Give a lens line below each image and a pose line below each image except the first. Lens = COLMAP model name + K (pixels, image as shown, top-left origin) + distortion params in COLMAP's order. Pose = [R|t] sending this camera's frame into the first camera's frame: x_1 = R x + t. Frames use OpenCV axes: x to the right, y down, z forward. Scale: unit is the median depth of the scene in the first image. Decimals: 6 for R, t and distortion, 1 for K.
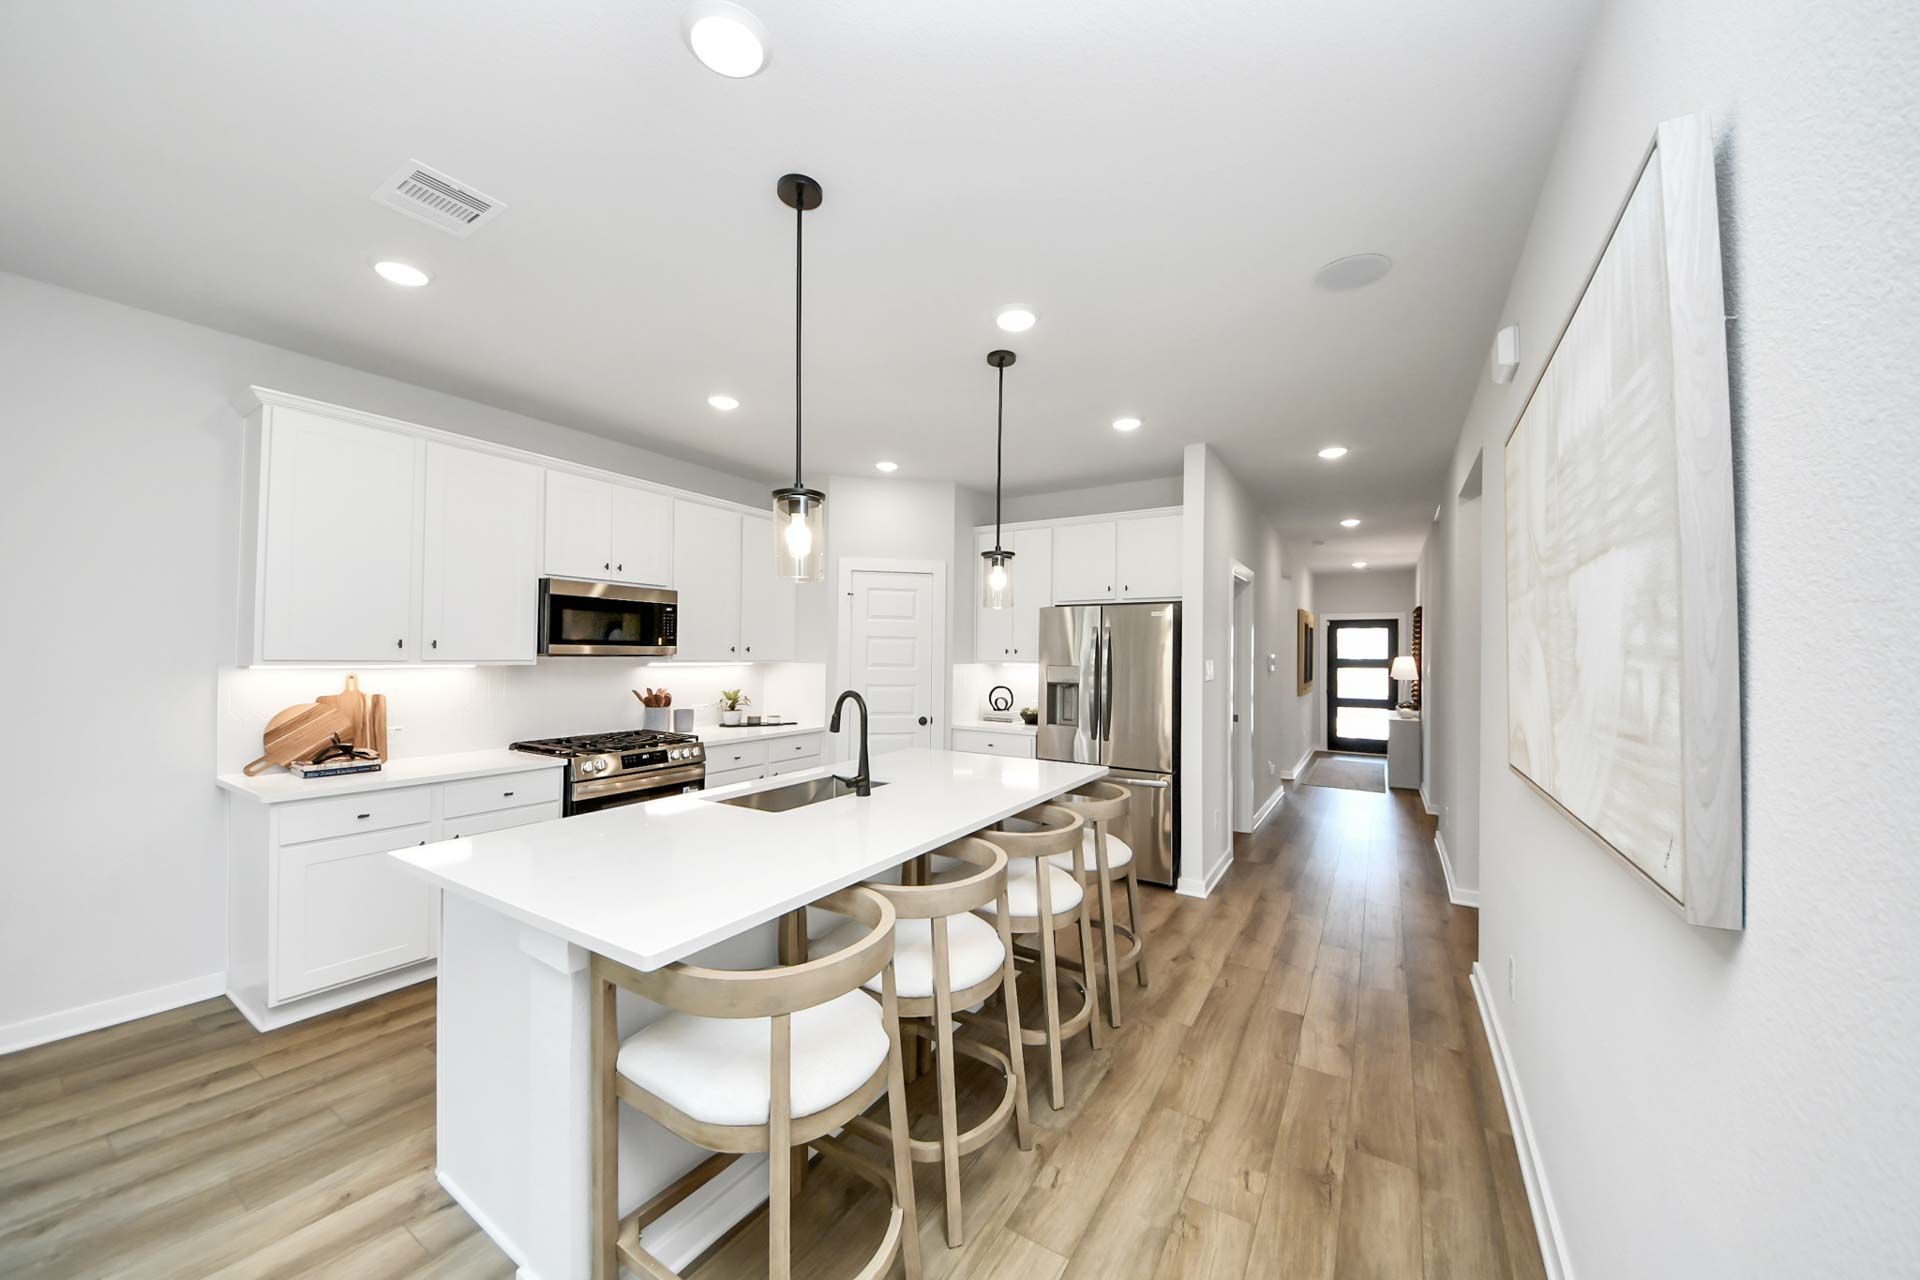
lens RADIAL K [[680.0, 0, 938.7], [0, 680.0, 635.9], [0, 0, 1]] dist [-0.001224, -0.006487]
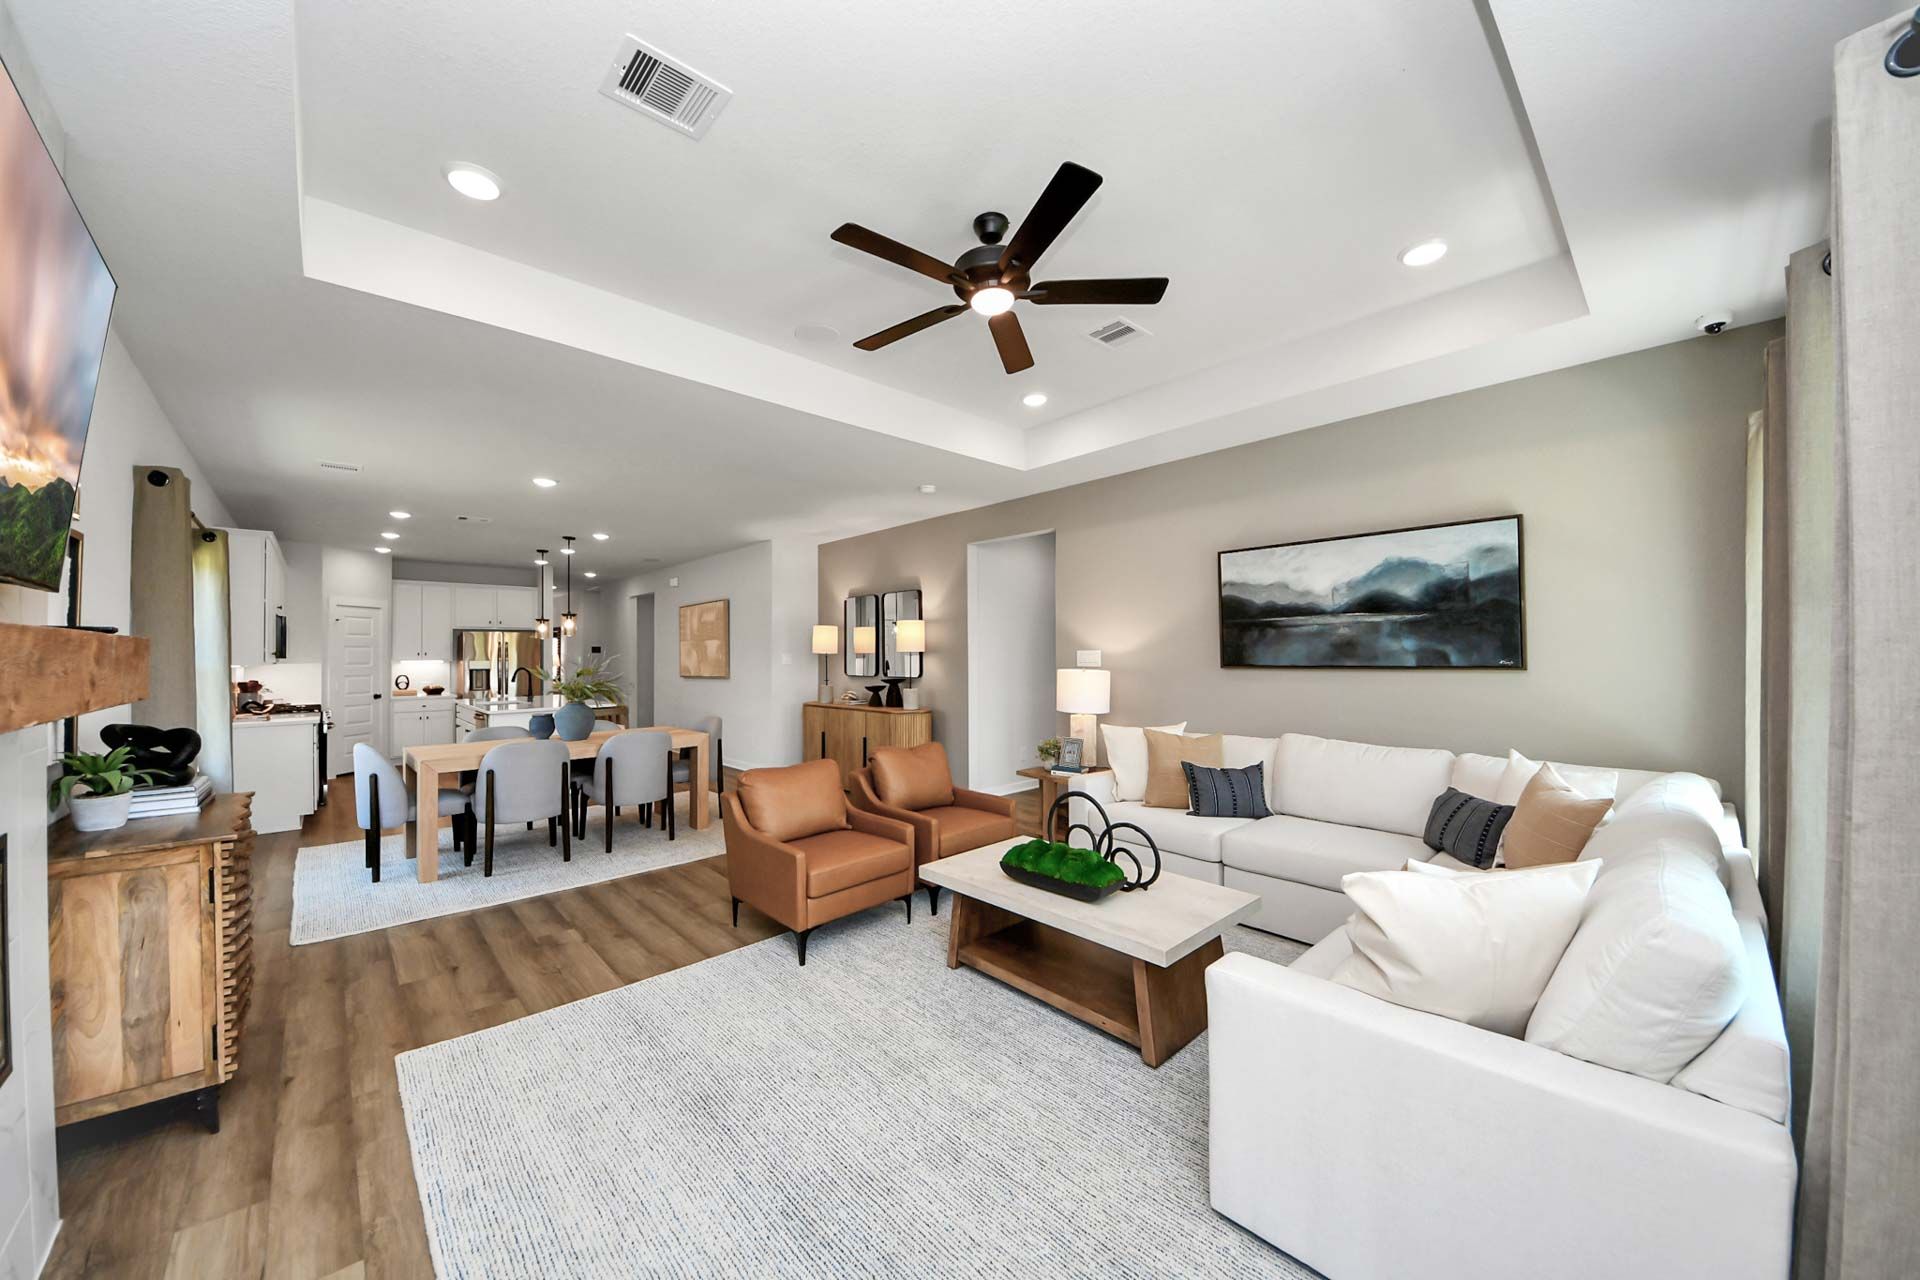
lens RADIAL K [[680.0, 0, 965.5], [0, 680.0, 646.5], [0, 0, 1]] dist [-0.001224, -0.006487]
pose [[0.232056, -0.001154, 0.972702, -1.741403], [-0.013181, 0.999904, 0.004331, -0.032448], [-0.972613, -0.013826, 0.232019, -1.038257]]
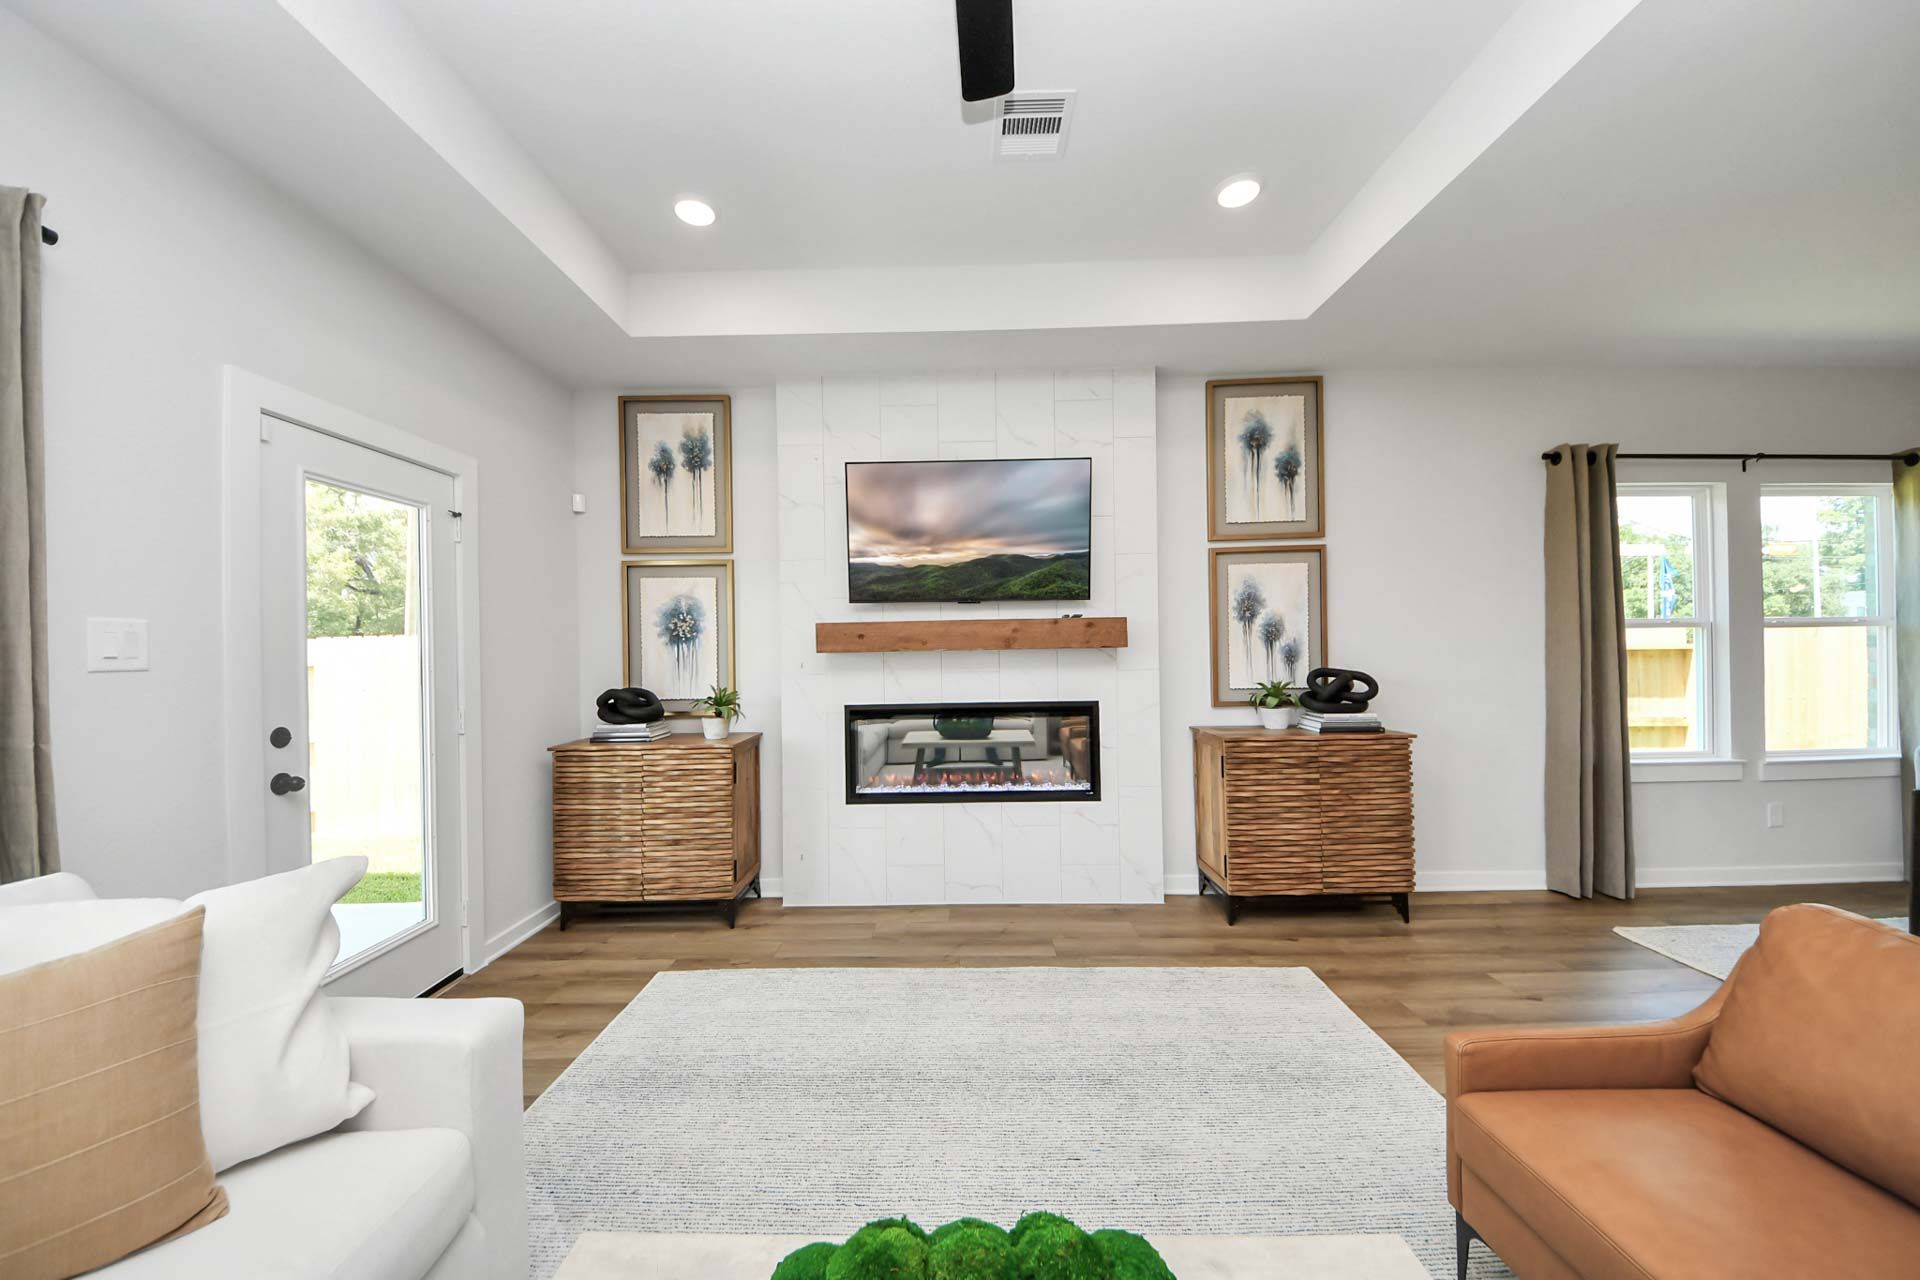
lens RADIAL K [[680.0, 0, 974.2], [0, 680.0, 642.6], [0, 0, 1]] dist [-0.001224, -0.006487]
pose [[0.535506, -0.022887, -0.844221, -0.830641], [0.038726, 0.999247, -0.002525, 0.003410], [0.843643, -0.031341, 0.535989, -1.053372]]
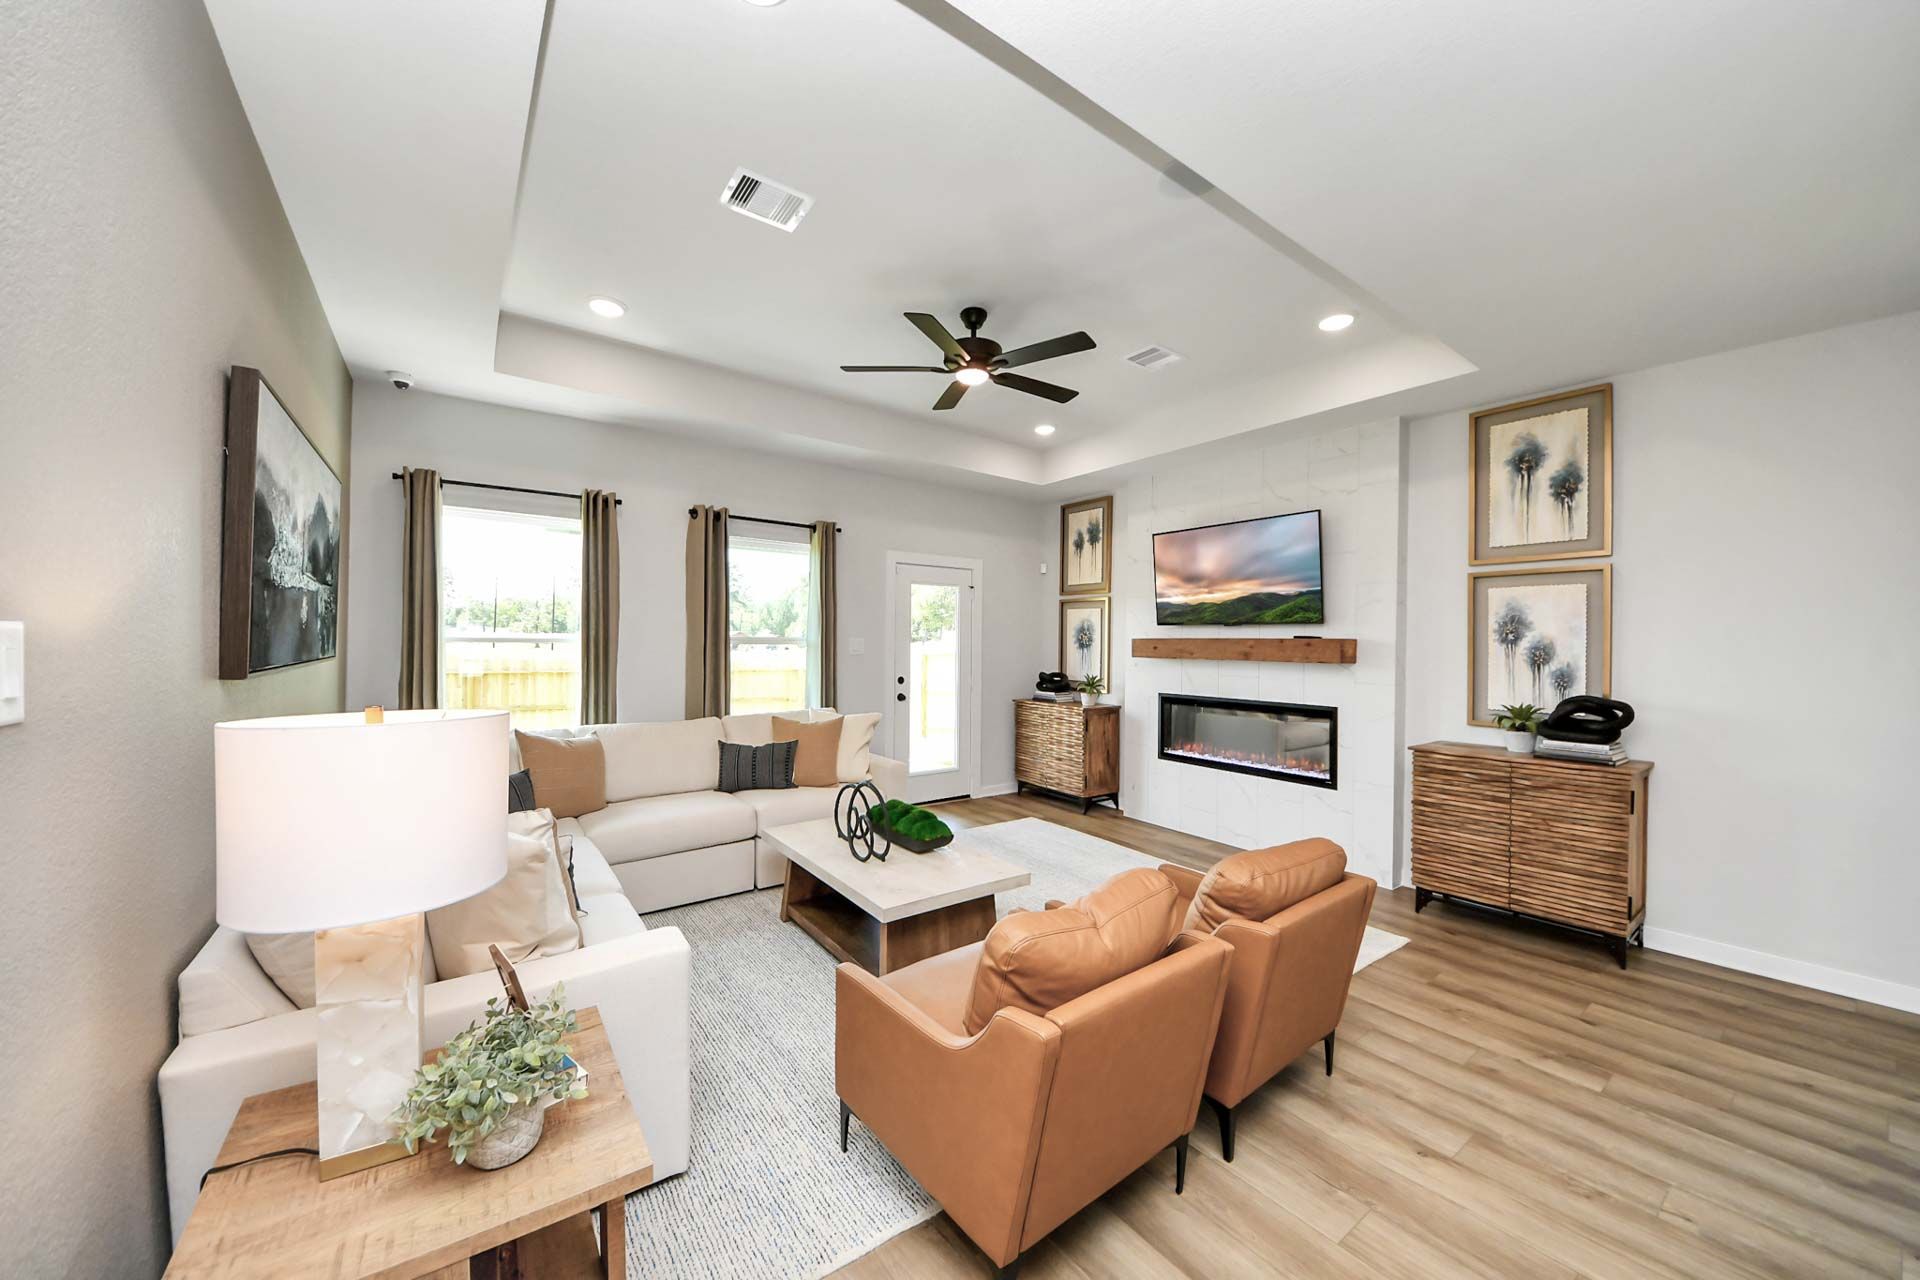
lens RADIAL K [[680.0, 0, 954.6], [0, 680.0, 635.9], [0, 0, 1]] dist [-0.001224, -0.006487]
pose [[-0.347047, -0.015334, -0.937722, -0.243048], [0.010047, 0.999748, -0.020067, -0.014256], [0.937794, -0.016385, -0.346806, -0.616460]]
